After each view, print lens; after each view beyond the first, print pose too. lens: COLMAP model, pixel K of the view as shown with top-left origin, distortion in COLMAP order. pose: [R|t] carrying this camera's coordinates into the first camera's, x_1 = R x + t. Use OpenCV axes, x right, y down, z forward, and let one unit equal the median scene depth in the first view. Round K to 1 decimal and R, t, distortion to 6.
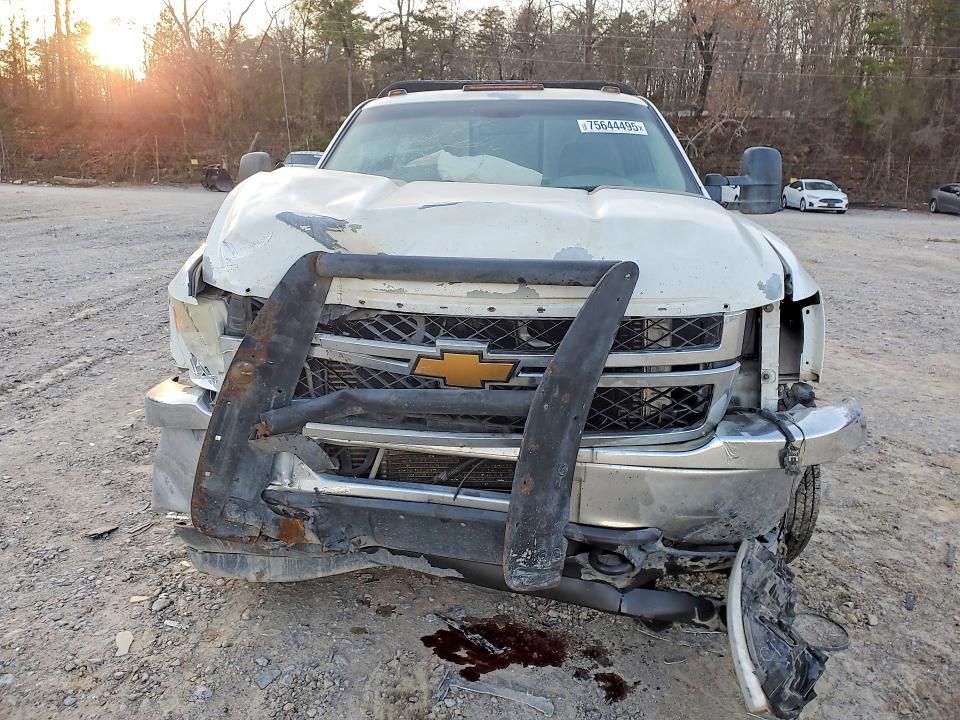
lens RADIAL K [[707.7, 0, 485.7], [0, 707.7, 362.6], [0, 0, 1]] dist [0.047753, -0.070128]
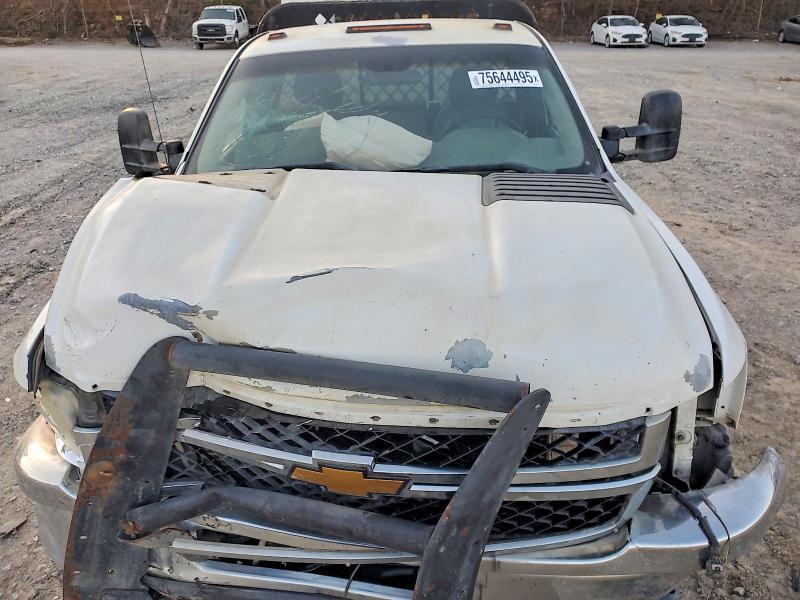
lens RADIAL K [[601.6, 0, 400.0], [0, 601.6, 300.0], [0, 0, 1]] dist [0.006938, 0.005201]
pose [[0.999218, -0.038370, 0.009553, 0.031470], [0.036129, 0.984119, 0.173794, -0.292171], [-0.016070, -0.173313, 0.984736, 0.264978]]
